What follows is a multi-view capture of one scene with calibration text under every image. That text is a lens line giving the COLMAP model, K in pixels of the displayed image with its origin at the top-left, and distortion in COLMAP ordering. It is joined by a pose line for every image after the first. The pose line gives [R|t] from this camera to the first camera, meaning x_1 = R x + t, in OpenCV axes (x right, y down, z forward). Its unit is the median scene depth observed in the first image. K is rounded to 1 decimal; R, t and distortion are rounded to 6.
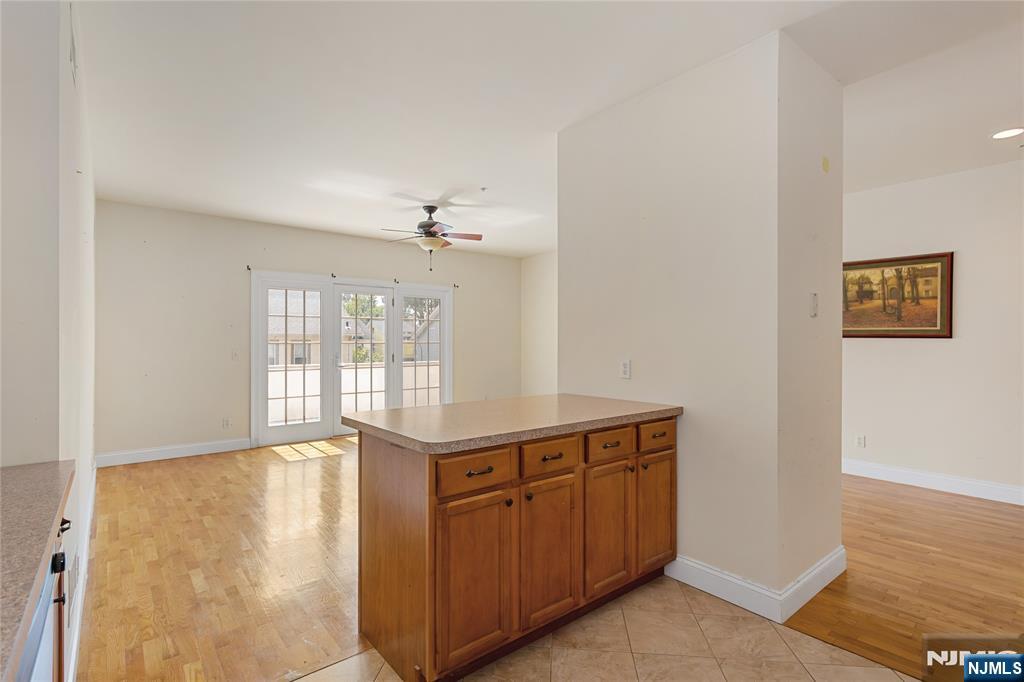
lens RADIAL K [[497.2, 0, 509.7], [0, 497.2, 347.2], [0, 0, 1]] dist [-0.002502, 0.001007]
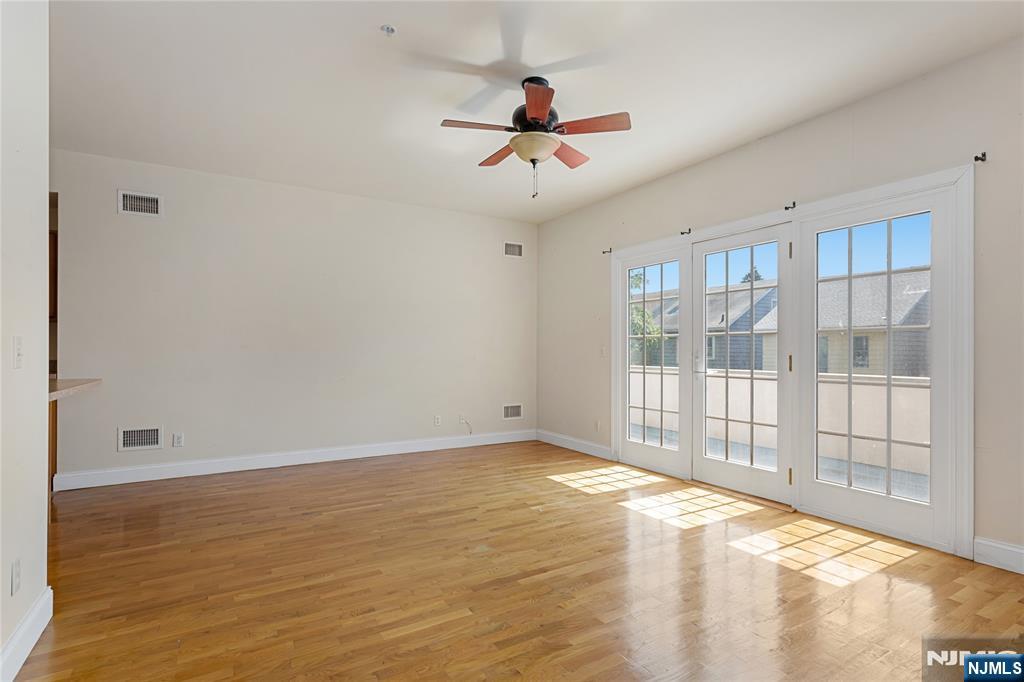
lens RADIAL K [[497.2, 0, 514.6], [0, 497.2, 351.3], [0, 0, 1]] dist [-0.002502, 0.001007]
pose [[-0.151698, -0.000479, -0.988427, 0.439650], [-0.010183, 0.999948, 0.001078, 0.019175], [0.988374, 0.010229, -0.151695, 1.200313]]
